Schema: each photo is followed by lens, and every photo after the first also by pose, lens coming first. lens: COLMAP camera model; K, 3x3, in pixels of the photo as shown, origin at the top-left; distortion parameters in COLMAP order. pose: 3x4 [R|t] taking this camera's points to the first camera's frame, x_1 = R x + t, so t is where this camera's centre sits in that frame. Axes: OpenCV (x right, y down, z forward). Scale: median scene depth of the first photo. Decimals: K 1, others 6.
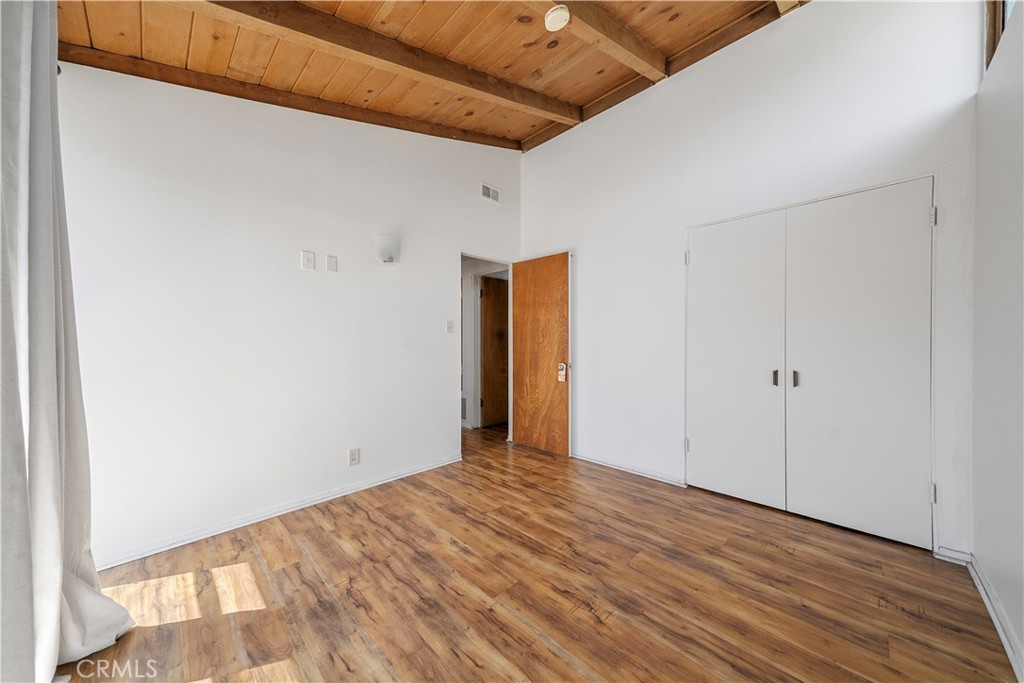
lens RADIAL K [[352.6, 0, 511.6], [0, 352.6, 344.1], [0, 0, 1]] dist [0.000593, 0.000015]
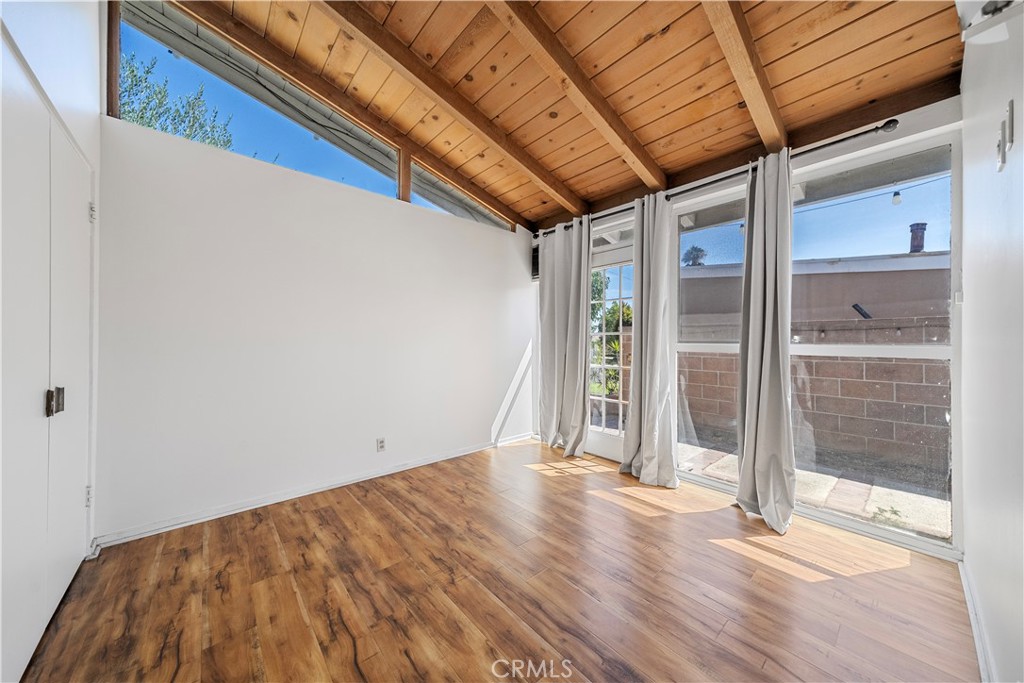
lens RADIAL K [[352.6, 0, 512.0], [0, 352.6, 342.9], [0, 0, 1]] dist [0.000593, 0.000015]
pose [[-0.997251, -0.003039, 0.074032, -0.040881], [-0.002584, 0.999977, 0.006240, -0.008423], [-0.074049, 0.006032, -0.997236, 1.892799]]
